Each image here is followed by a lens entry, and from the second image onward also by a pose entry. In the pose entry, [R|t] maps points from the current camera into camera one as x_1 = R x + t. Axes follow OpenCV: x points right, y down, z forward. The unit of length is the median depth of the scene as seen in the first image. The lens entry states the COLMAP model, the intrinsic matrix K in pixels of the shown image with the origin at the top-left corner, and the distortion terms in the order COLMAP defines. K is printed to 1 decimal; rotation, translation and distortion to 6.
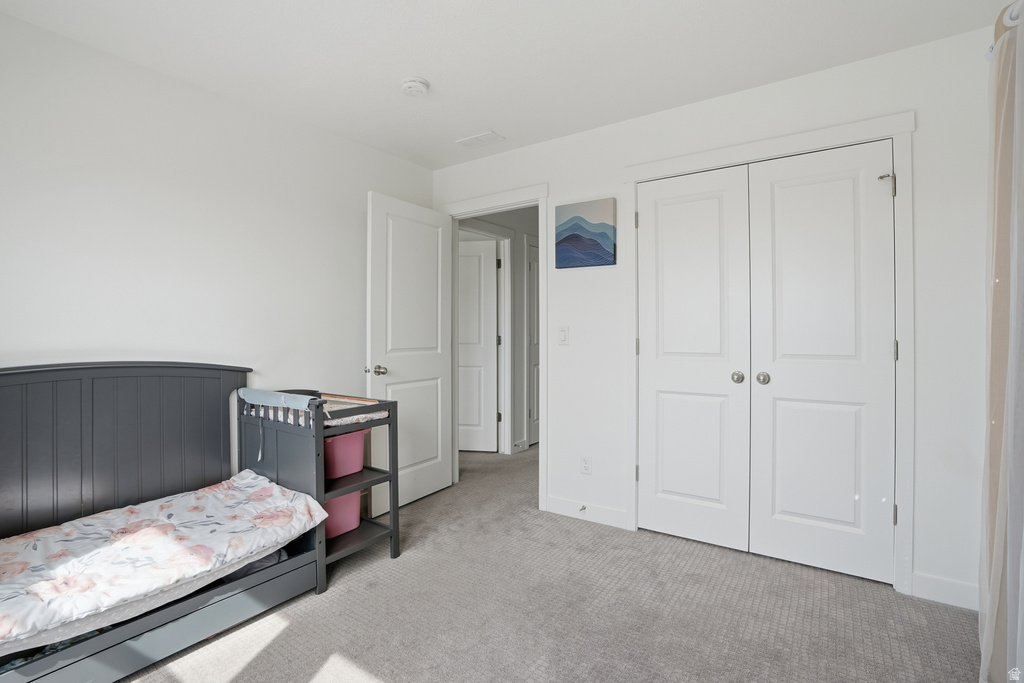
lens RADIAL K [[493.7, 0, 510.4], [0, 493.7, 334.5], [0, 0, 1]] dist [-0.004920, 0.000644]
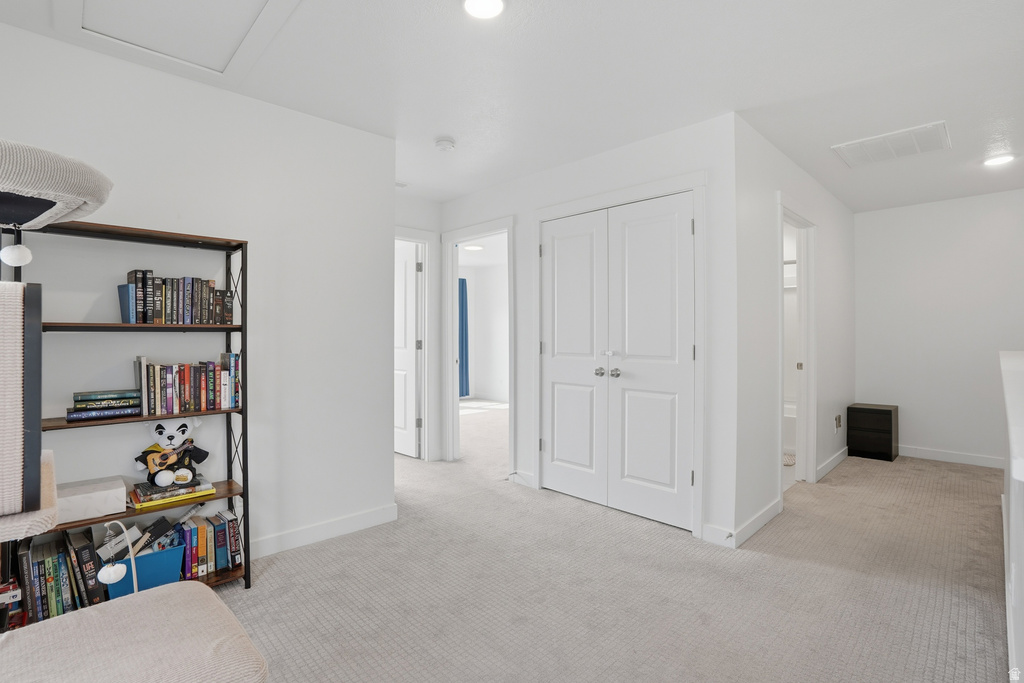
lens RADIAL K [[493.7, 0, 513.3], [0, 493.7, 345.7], [0, 0, 1]] dist [-0.004920, 0.000644]
pose [[0.981947, 0.011730, -0.188791, 0.490152], [-0.009044, 0.999845, 0.015081, -0.000744], [0.188939, -0.013101, 0.981902, -0.332096]]
